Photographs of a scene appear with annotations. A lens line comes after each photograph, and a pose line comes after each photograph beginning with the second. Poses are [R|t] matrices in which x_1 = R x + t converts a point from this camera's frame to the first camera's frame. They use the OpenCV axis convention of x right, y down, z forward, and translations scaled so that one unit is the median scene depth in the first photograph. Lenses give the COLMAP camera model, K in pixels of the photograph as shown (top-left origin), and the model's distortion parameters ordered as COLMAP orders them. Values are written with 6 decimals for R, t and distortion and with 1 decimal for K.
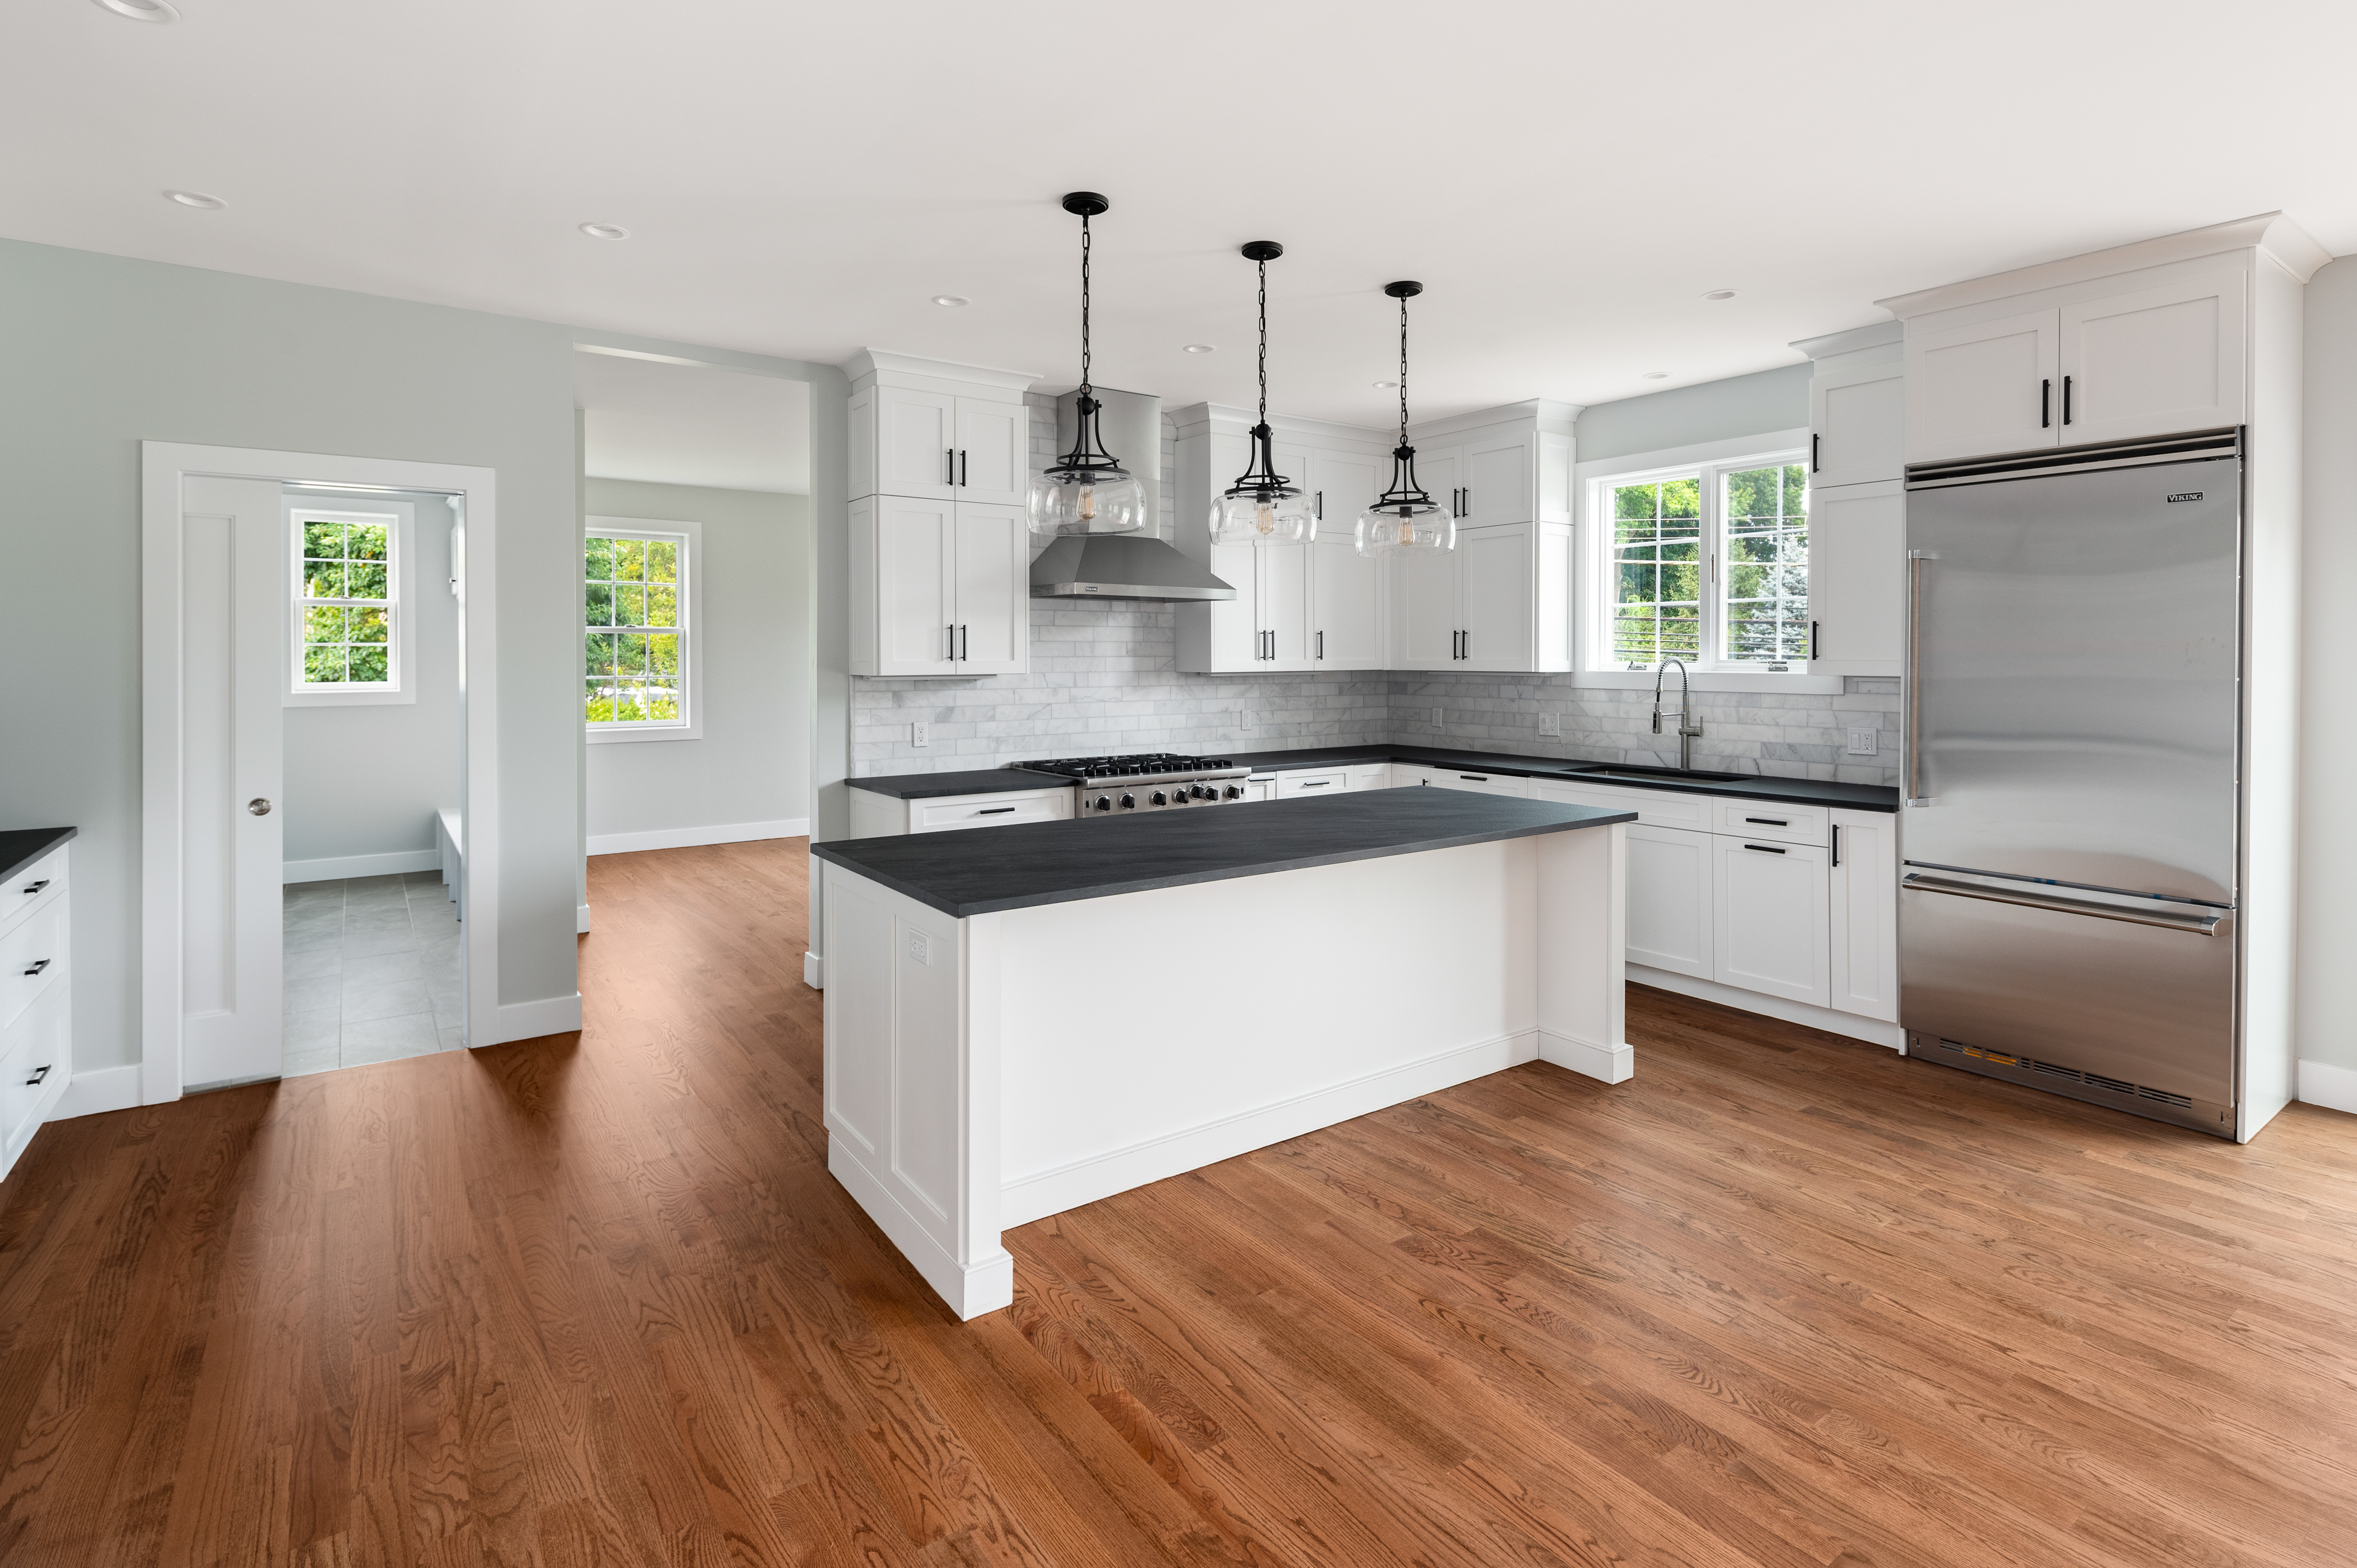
lens RADIAL K [[1145.9, 0, 1193.7], [0, 1145.9, 655.7], [0, 0, 1]] dist [0.003259, -0.003759]
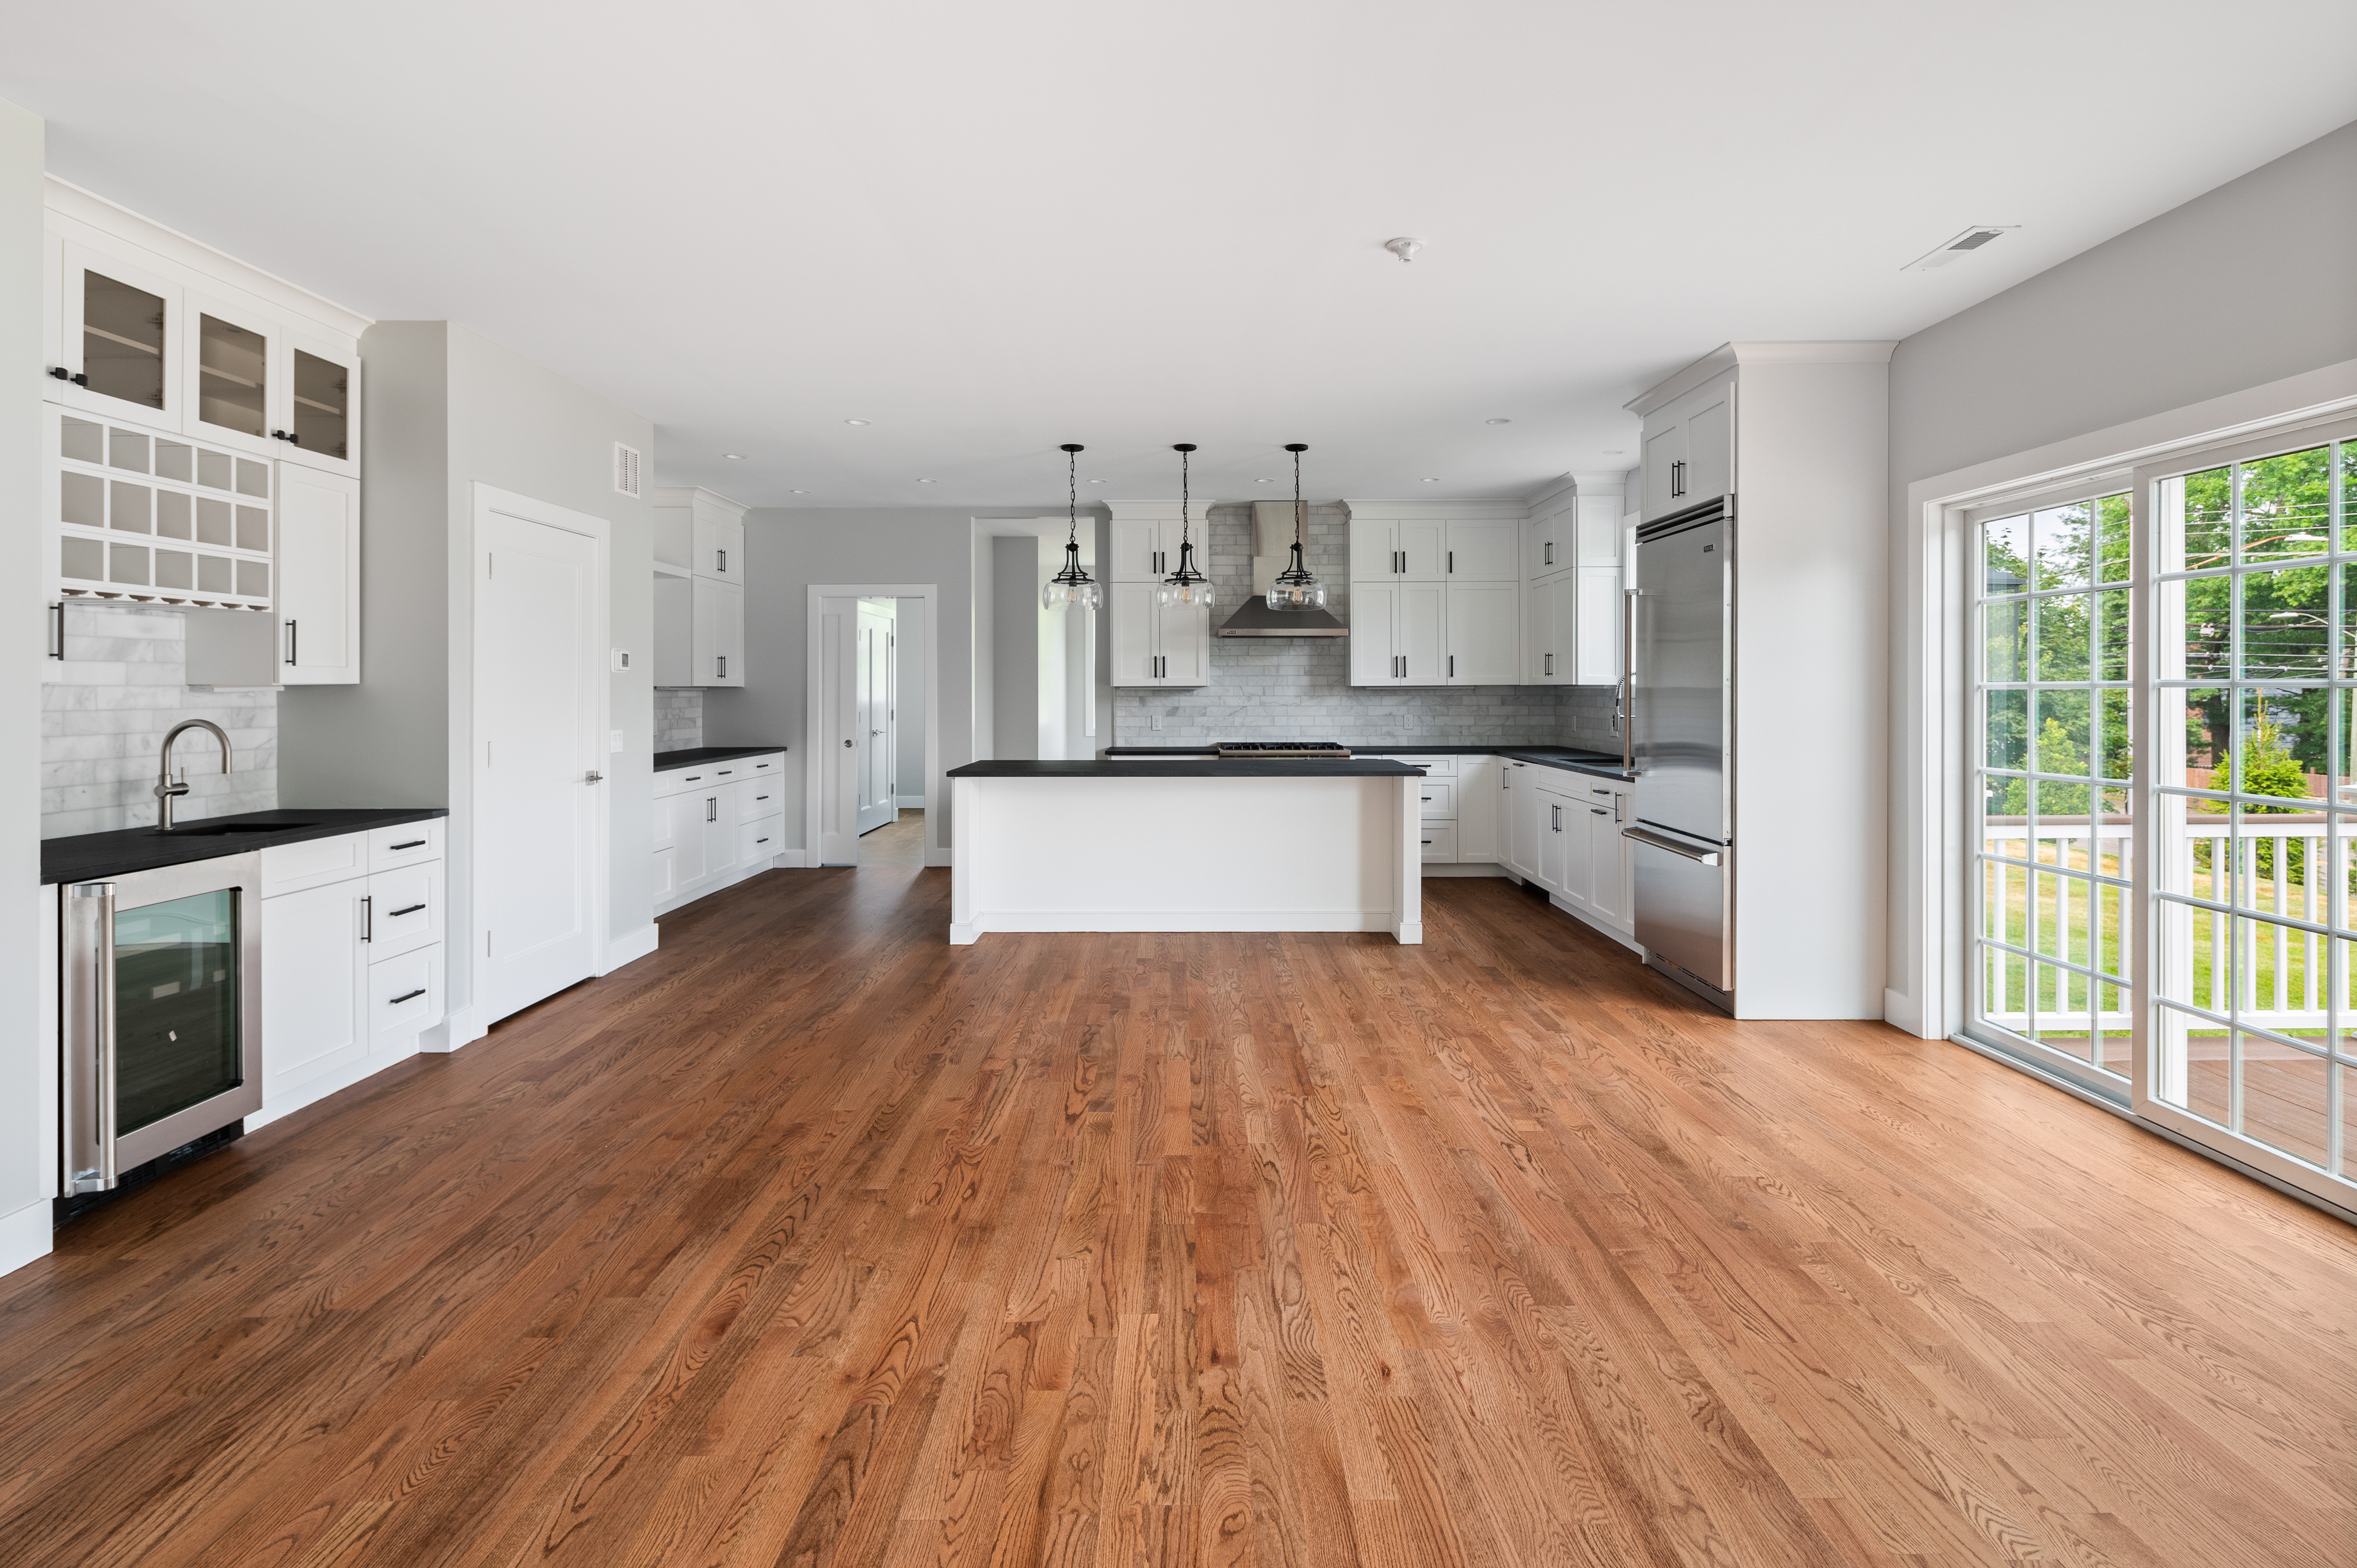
lens RADIAL K [[1145.9, 0, 1186.1], [0, 1145.9, 680.5], [0, 0, 1]] dist [0.003259, -0.003759]
pose [[0.806720, -0.007819, -0.590882, 0.735178], [0.002035, 0.999943, -0.010453, 0.023721], [0.590930, 0.007230, 0.806691, -0.292037]]
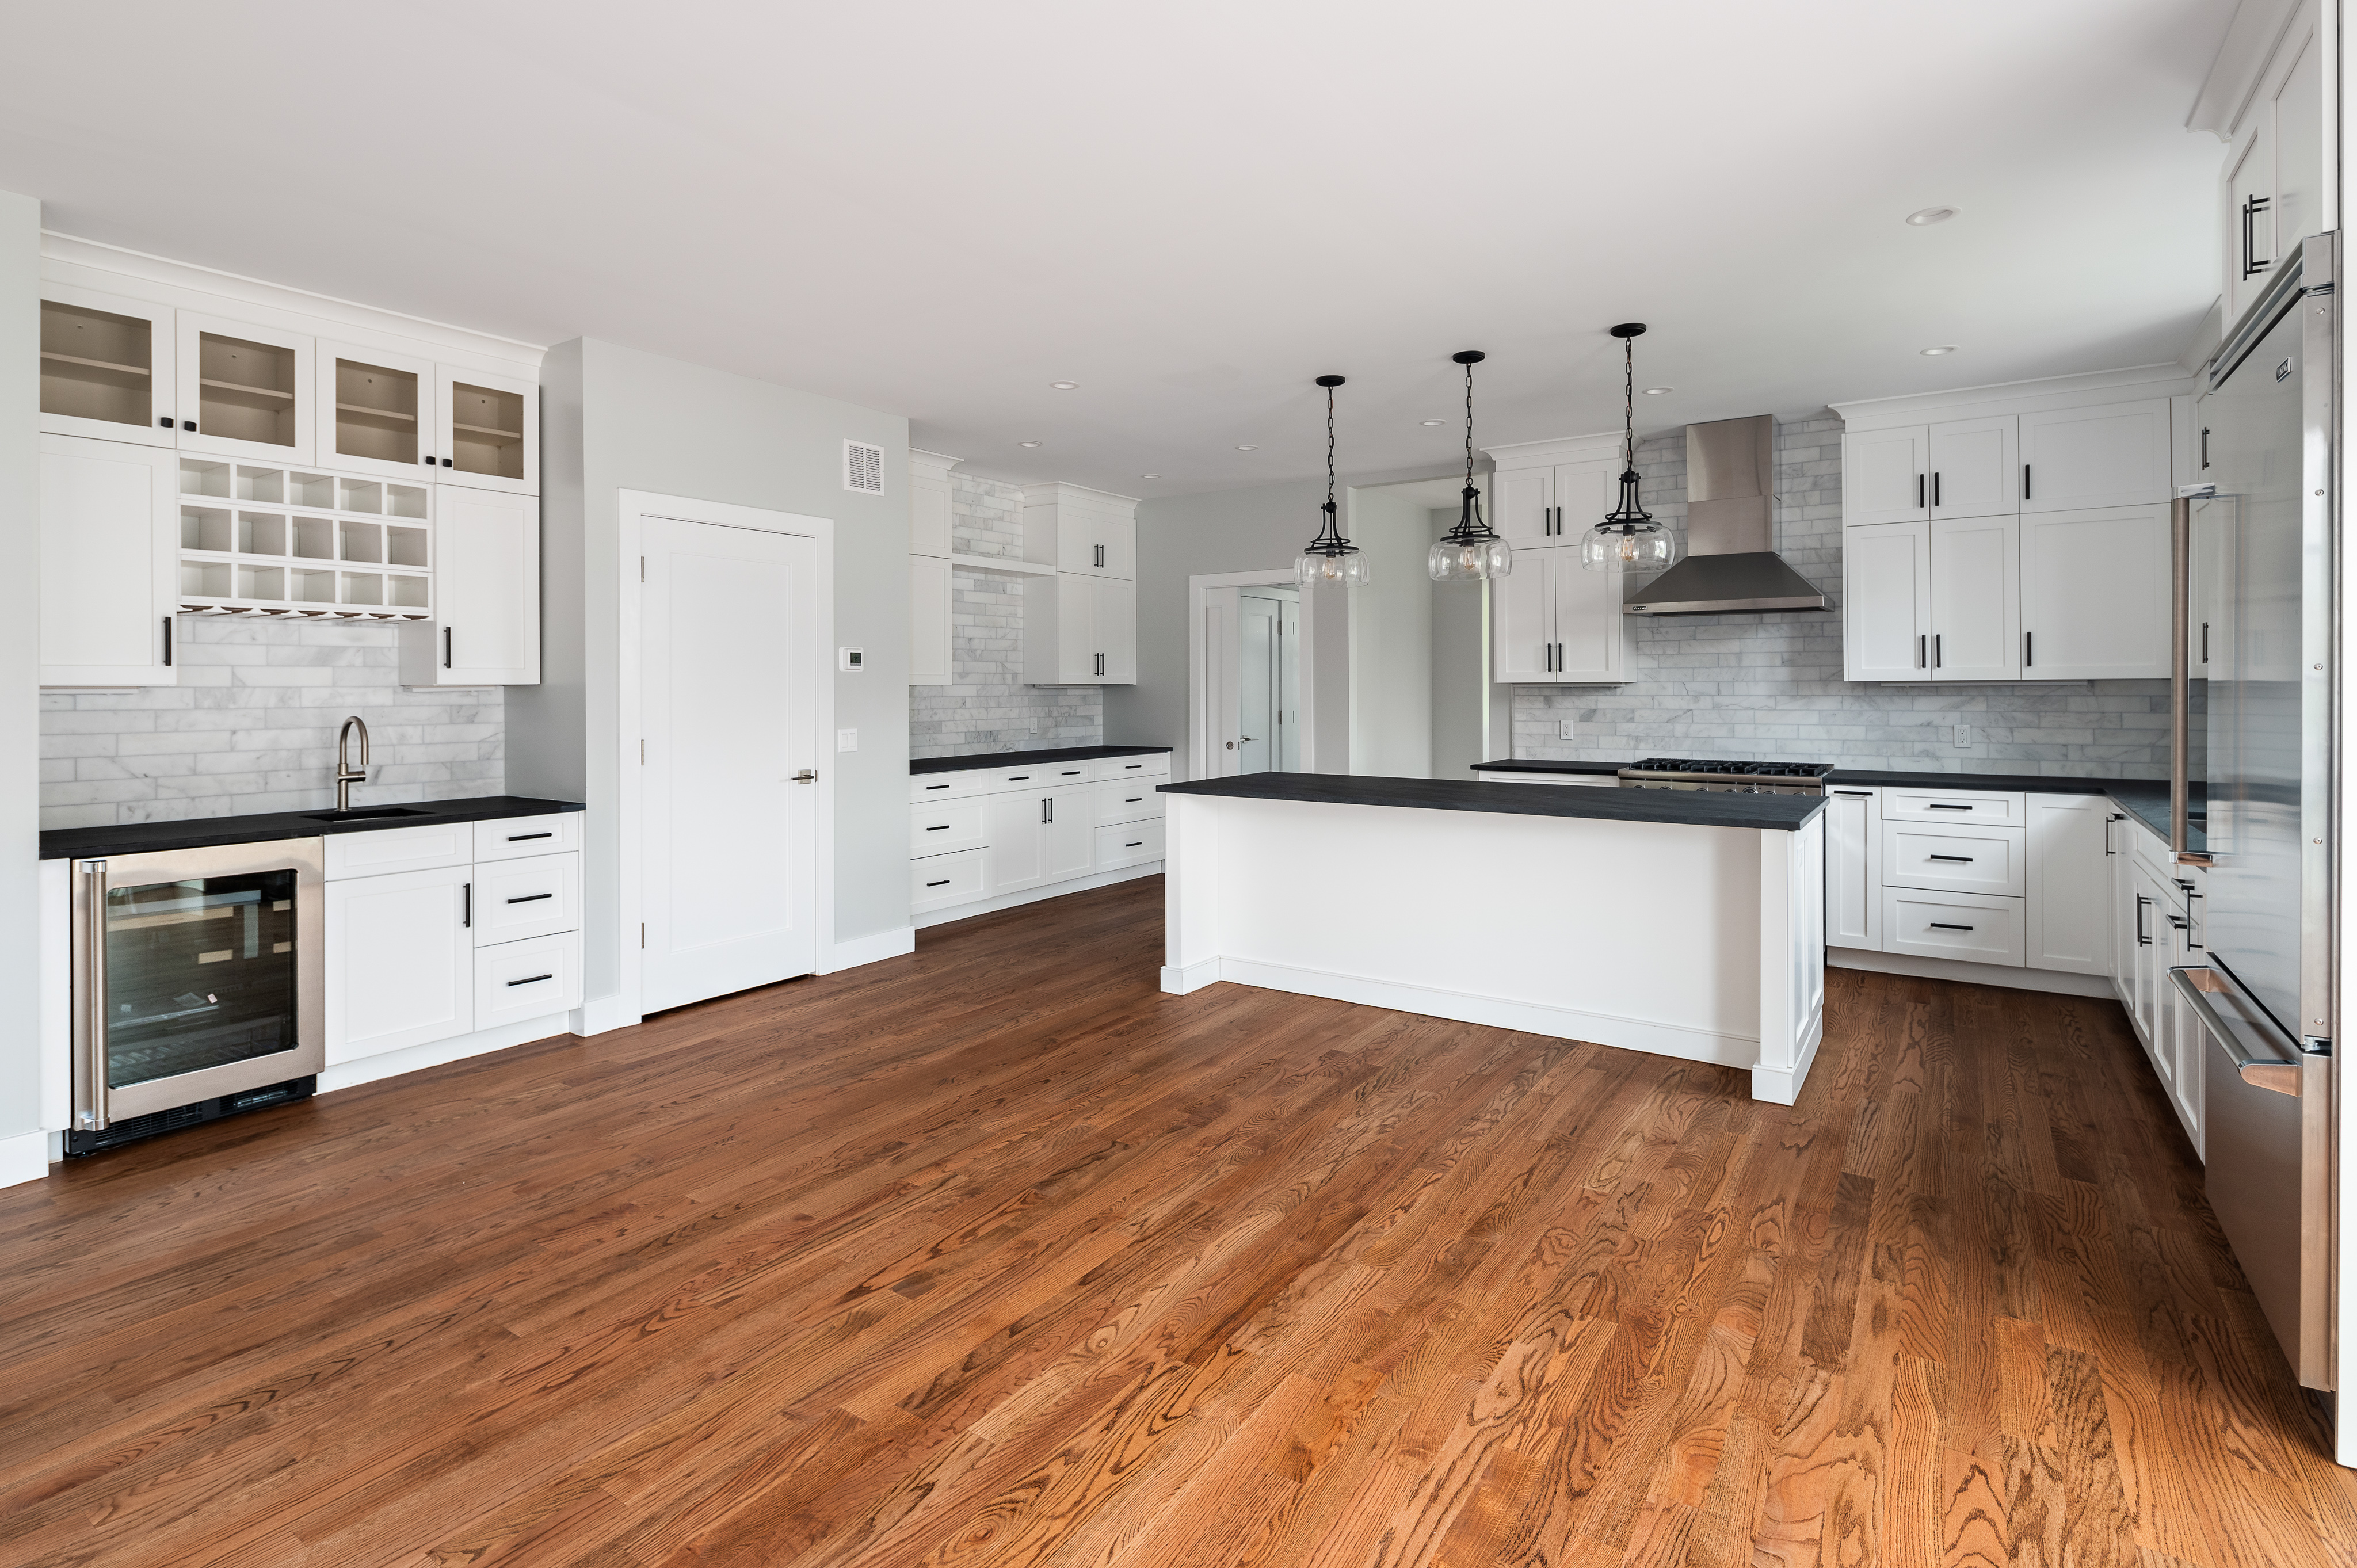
lens RADIAL K [[1145.9, 0, 1174.9], [0, 1145.9, 683.0], [0, 0, 1]] dist [0.003259, -0.003759]
pose [[0.335282, -0.006277, -0.942097, 0.776700], [0.002238, 0.999980, -0.005866, 0.021868], [0.942115, -0.000141, 0.335289, 0.156313]]
